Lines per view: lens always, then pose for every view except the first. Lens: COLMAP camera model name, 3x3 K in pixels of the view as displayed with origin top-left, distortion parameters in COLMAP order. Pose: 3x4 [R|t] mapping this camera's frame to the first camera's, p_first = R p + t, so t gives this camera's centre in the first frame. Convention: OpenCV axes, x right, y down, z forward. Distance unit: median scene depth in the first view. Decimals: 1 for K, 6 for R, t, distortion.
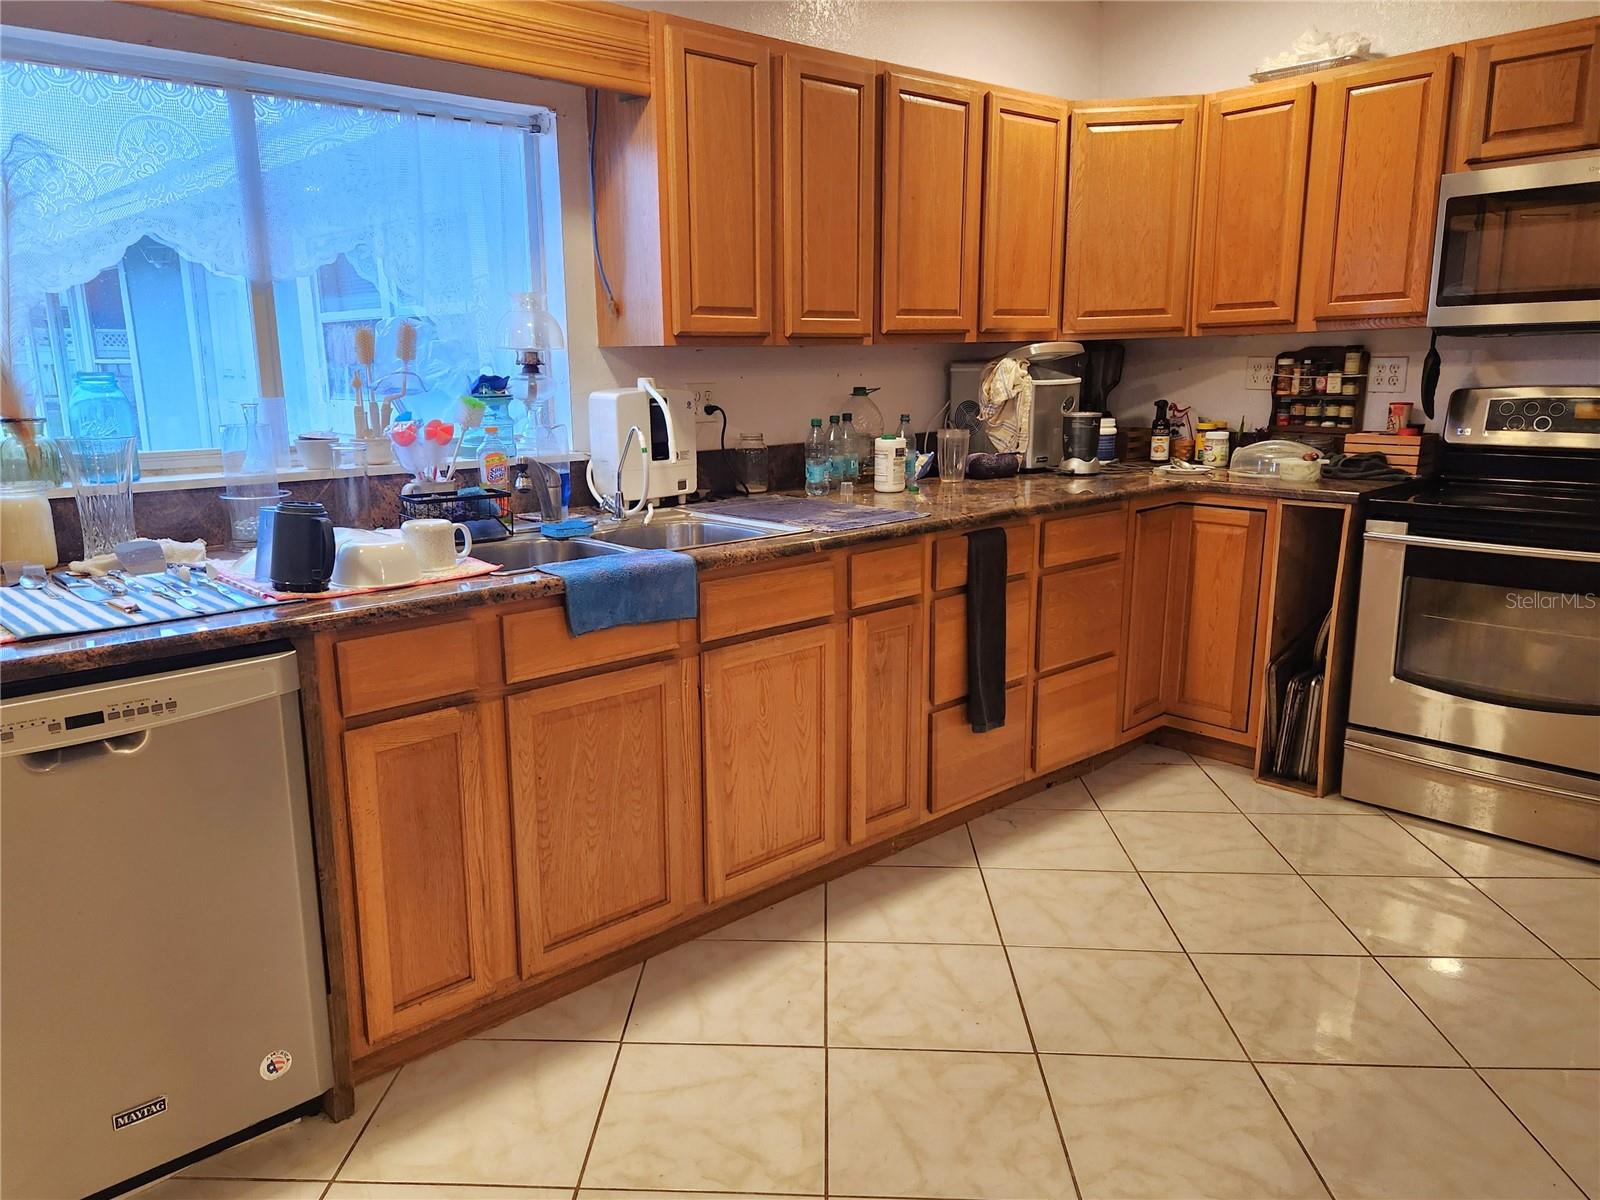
lens RADIAL K [[1139.2, 0, 800.0], [0, 1139.2, 600.0], [0, 0, 1]] dist [0.055703, 0.000120]
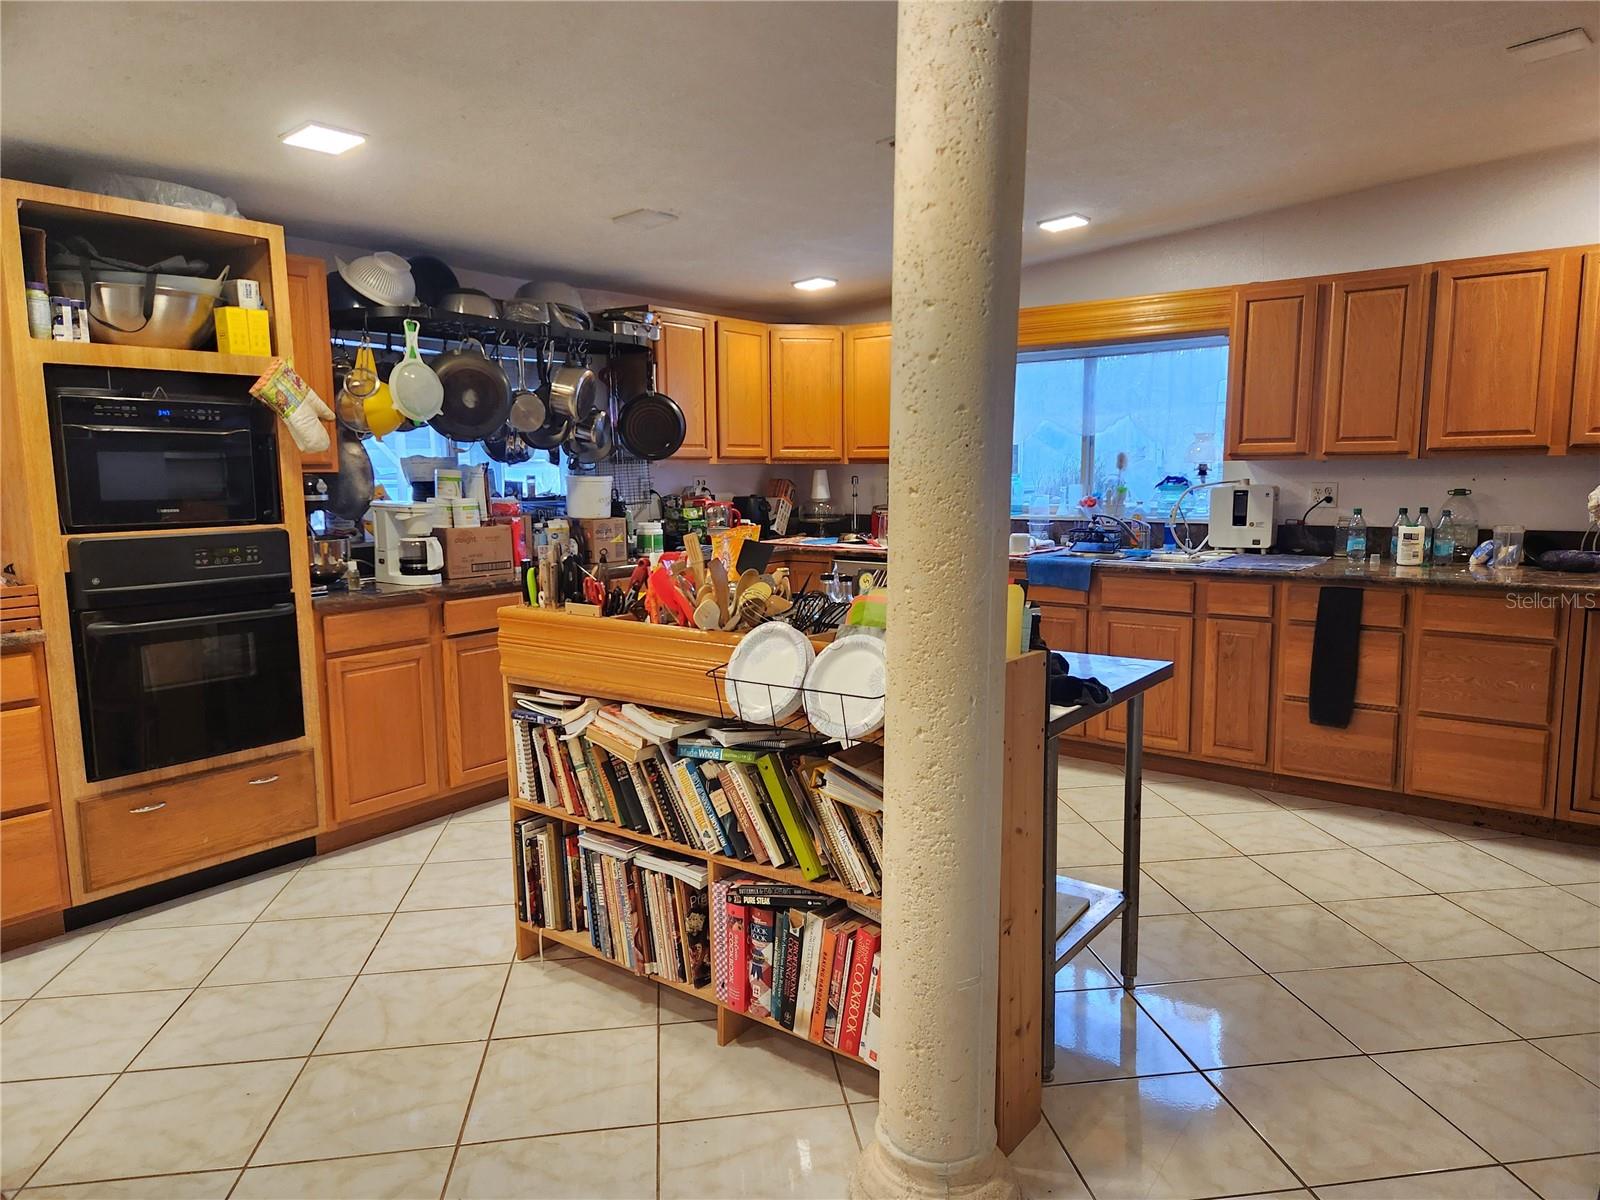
lens RADIAL K [[1091.2, 0, 800.0], [0, 1091.2, 600.0], [0, 0, 1]] dist [0.043039, -0.000116]
pose [[0.161369, 0.134802, -0.977644, 1.365309], [-0.200000, 0.974539, 0.101362, -0.048193], [0.966416, 0.179173, 0.184221, 0.077366]]
